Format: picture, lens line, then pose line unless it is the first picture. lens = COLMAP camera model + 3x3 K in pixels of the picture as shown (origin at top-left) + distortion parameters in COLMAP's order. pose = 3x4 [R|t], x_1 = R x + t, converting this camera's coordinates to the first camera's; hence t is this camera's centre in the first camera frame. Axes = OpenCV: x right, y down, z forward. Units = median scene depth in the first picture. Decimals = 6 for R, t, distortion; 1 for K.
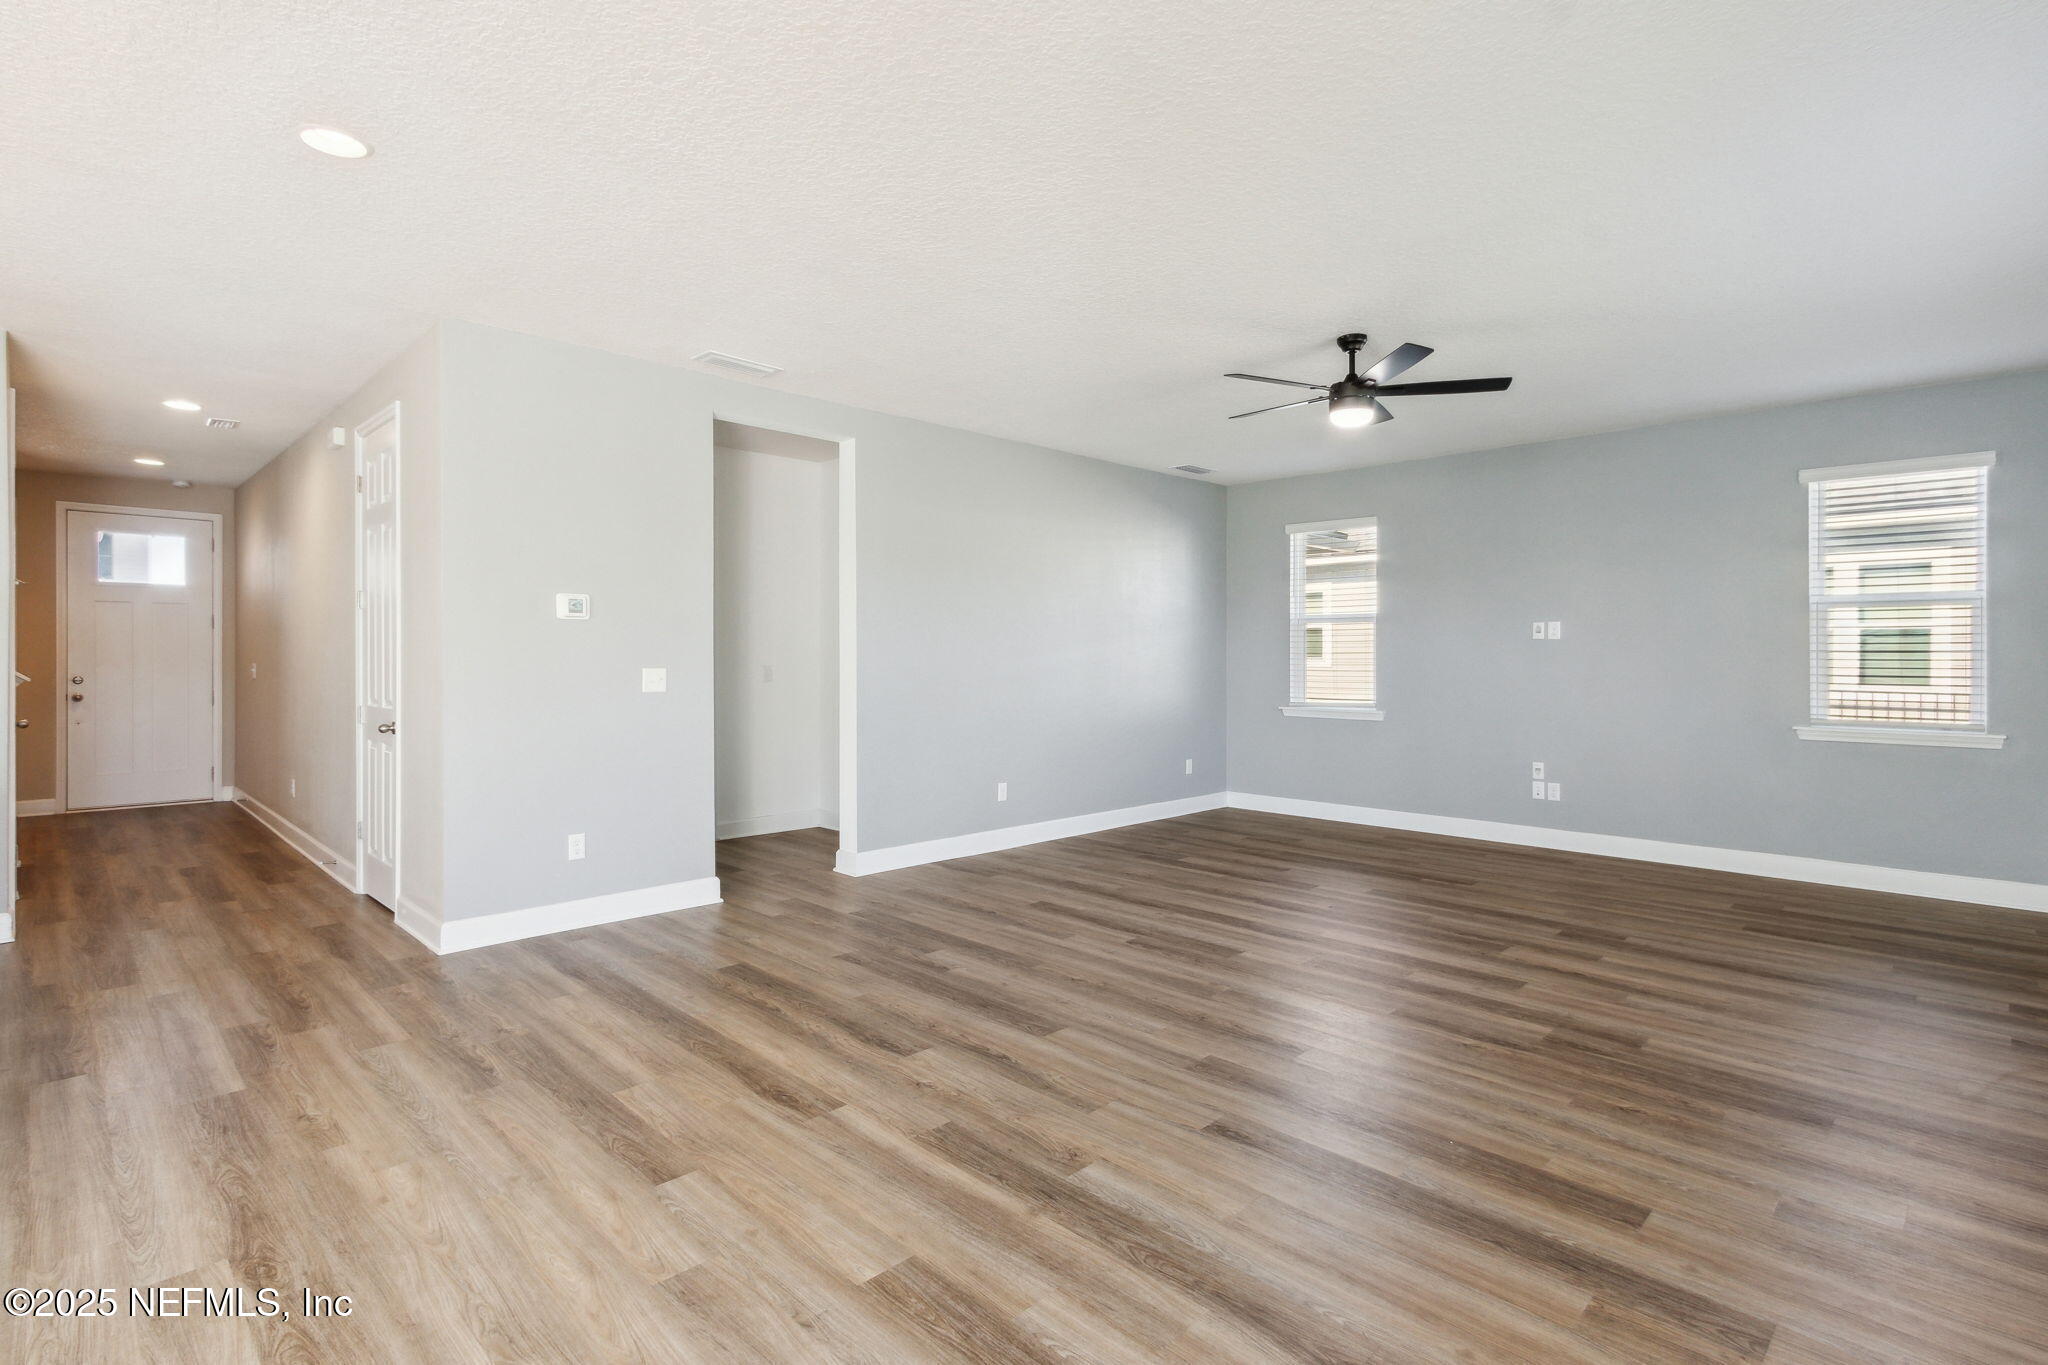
lens RADIAL K [[967.3, 0, 1024.0], [0, 967.3, 682.5], [0, 0, 1]] dist [0.001339, 0.000248]
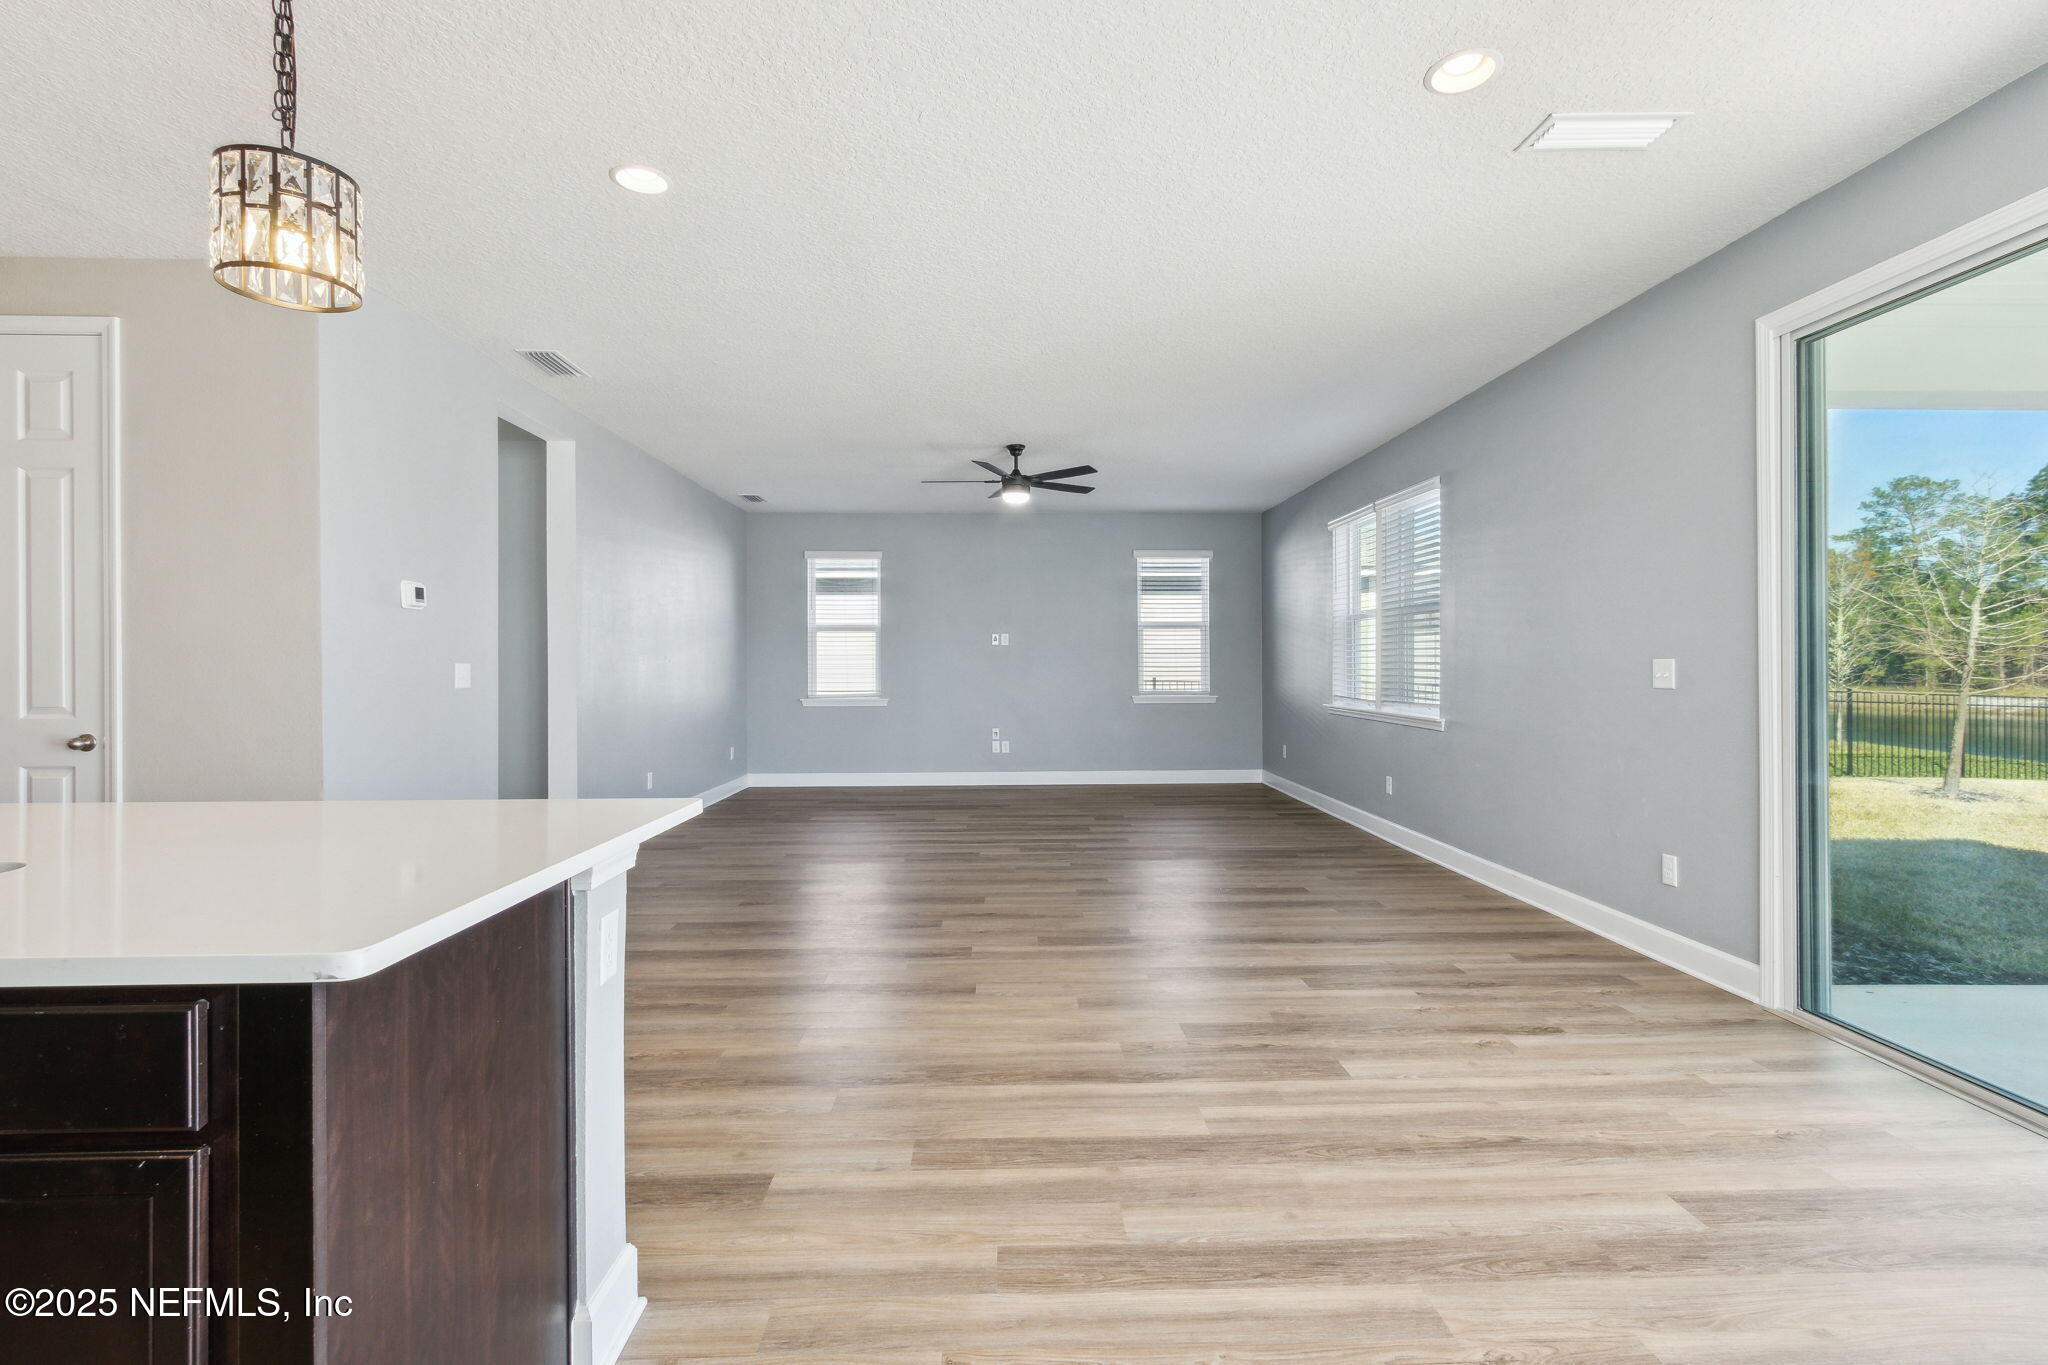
lens RADIAL K [[930.4, 0, 1026.3], [0, 930.4, 674.0], [0, 0, 1]] dist [0.001875, 0.000313]
pose [[0.693194, -0.009901, 0.720683, -0.705194], [0.023857, 0.999673, -0.009212, 0.020889], [-0.720356, 0.023579, 0.693203, -0.034969]]
